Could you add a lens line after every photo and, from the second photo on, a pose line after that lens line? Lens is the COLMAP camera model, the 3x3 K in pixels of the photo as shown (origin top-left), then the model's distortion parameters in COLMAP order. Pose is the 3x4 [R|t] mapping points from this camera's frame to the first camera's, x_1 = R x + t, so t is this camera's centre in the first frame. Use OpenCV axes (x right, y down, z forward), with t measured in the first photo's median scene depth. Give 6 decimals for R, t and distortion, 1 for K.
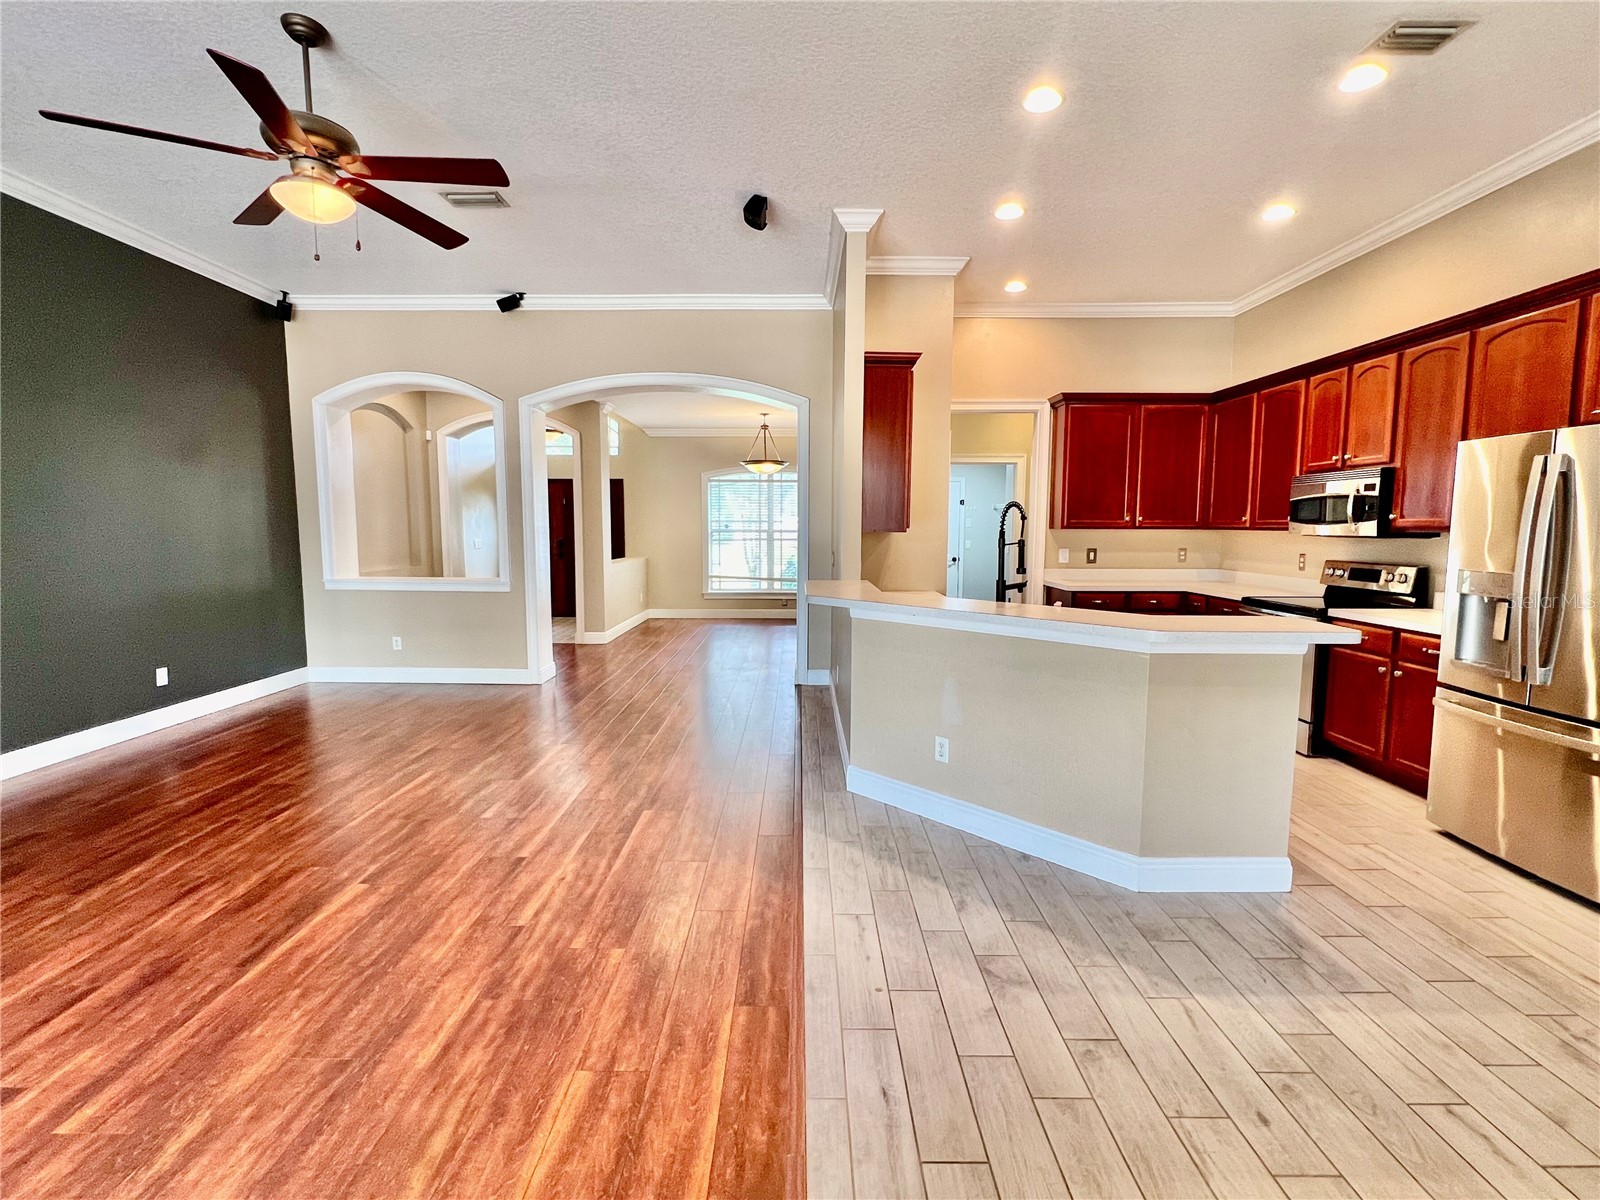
lens RADIAL K [[724.1, 0, 793.9], [0, 724.1, 596.9], [0, 0, 1]] dist [0.000081, 0.000057]
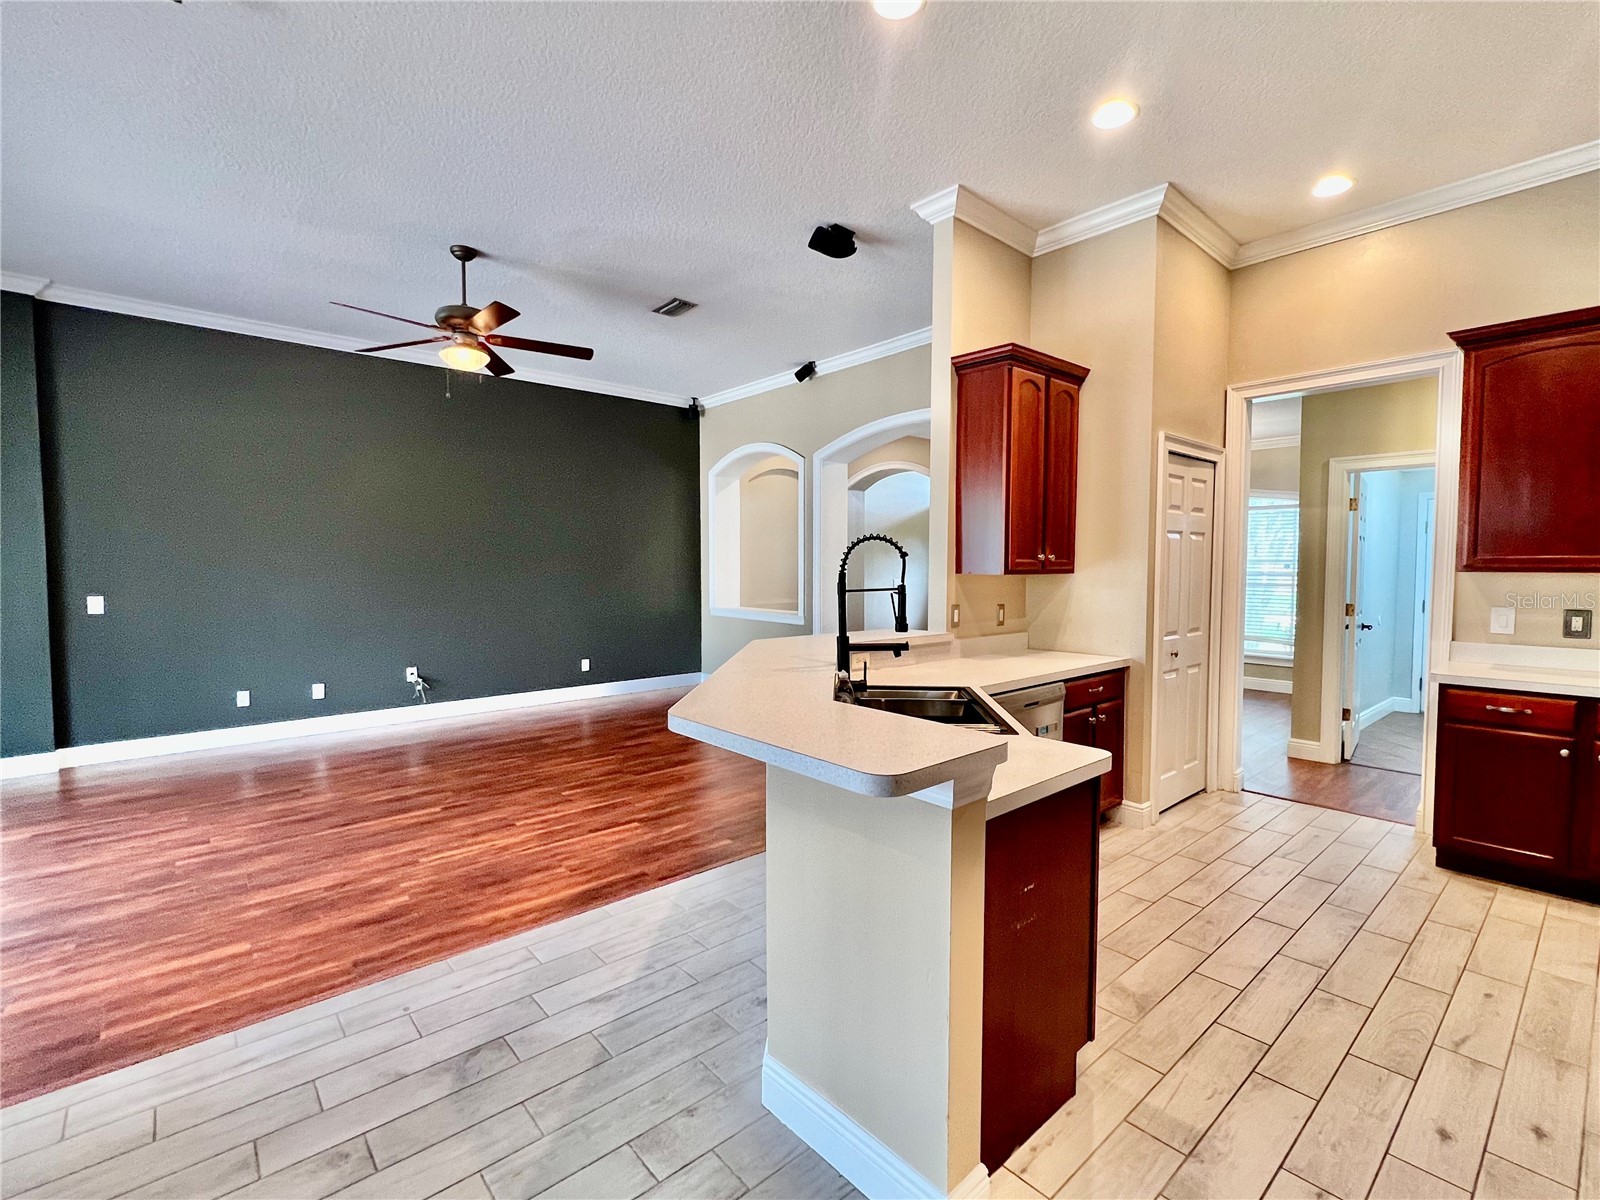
lens RADIAL K [[724.1, 0, 793.9], [0, 724.1, 596.9], [0, 0, 1]] dist [0.000081, 0.000057]
pose [[0.661158, 0.030615, -0.749622, 0.715296], [-0.072551, 0.997093, -0.023267, -0.037957], [0.746731, 0.069769, 0.661457, 0.391721]]
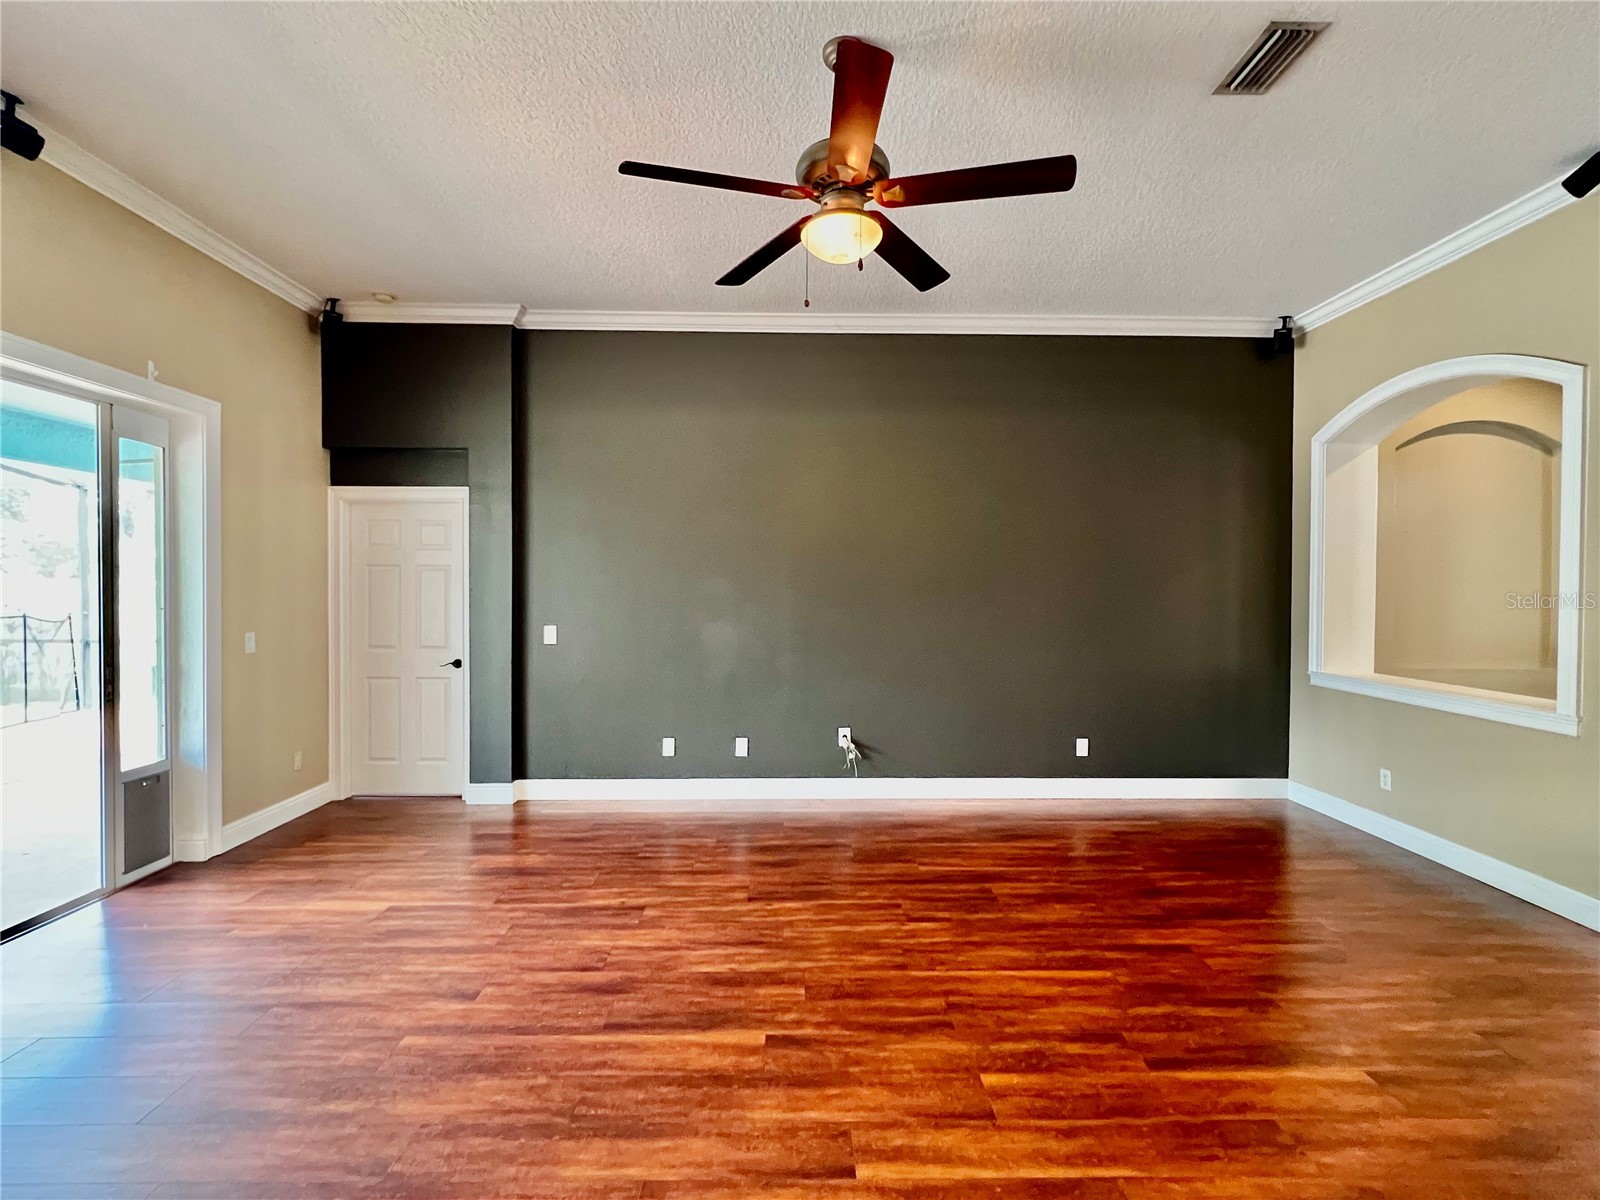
lens RADIAL K [[724.1, 0, 793.9], [0, 724.1, 596.9], [0, 0, 1]] dist [0.000081, 0.000057]
pose [[0.021648, 0.010194, -0.999714, 0.163476], [-0.105017, 0.994439, 0.007866, -0.082661], [0.994235, 0.104816, 0.022598, 0.707104]]
